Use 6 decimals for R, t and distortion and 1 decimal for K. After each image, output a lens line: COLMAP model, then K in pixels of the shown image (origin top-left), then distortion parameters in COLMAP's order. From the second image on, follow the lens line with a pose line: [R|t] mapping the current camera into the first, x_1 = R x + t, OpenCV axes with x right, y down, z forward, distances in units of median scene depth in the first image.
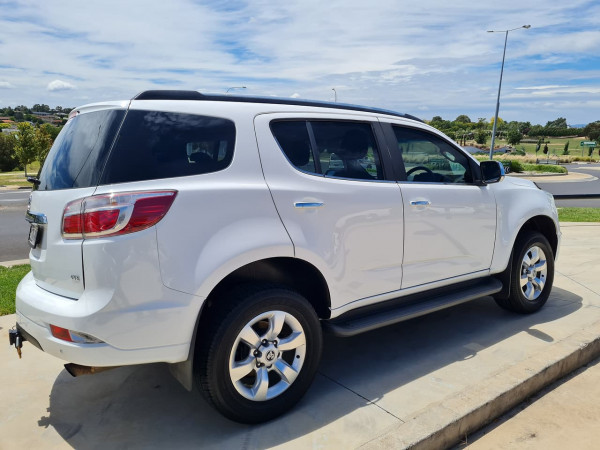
lens RADIAL K [[459.1, 0, 301.0], [0, 459.1, 220.9], [0, 0, 1]] dist [0.057020, -0.048941]
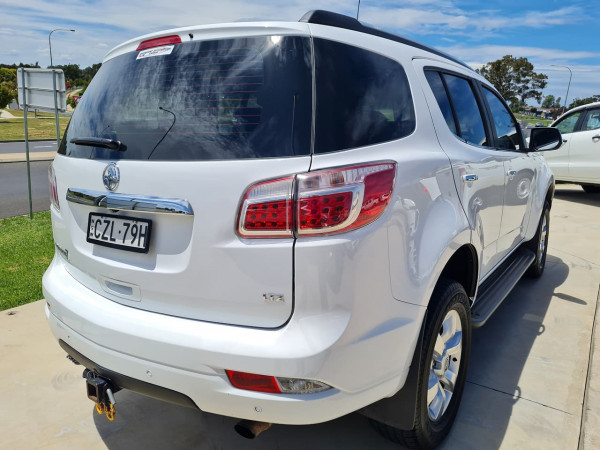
lens RADIAL K [[459.1, 0, 298.9], [0, 459.1, 229.7], [0, 0, 1]] dist [0.057020, -0.048941]
pose [[0.946423, -0.046372, 0.319583, -0.637459], [0.015134, 0.994918, 0.099546, -0.035042], [-0.322575, -0.089376, 0.942315, 0.376264]]
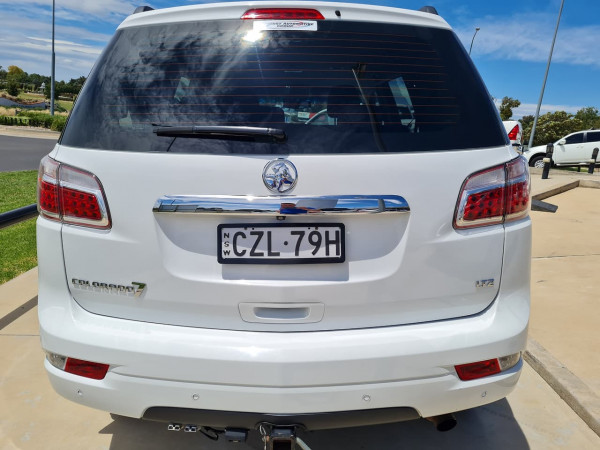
lens RADIAL K [[459.1, 0, 298.8], [0, 459.1, 224.2], [0, 0, 1]] dist [0.057020, -0.048941]
pose [[0.585480, -0.134066, 0.799525, -1.142263], [0.057839, 0.990626, 0.123755, -0.060010], [-0.808621, -0.026212, 0.587746, 0.804326]]
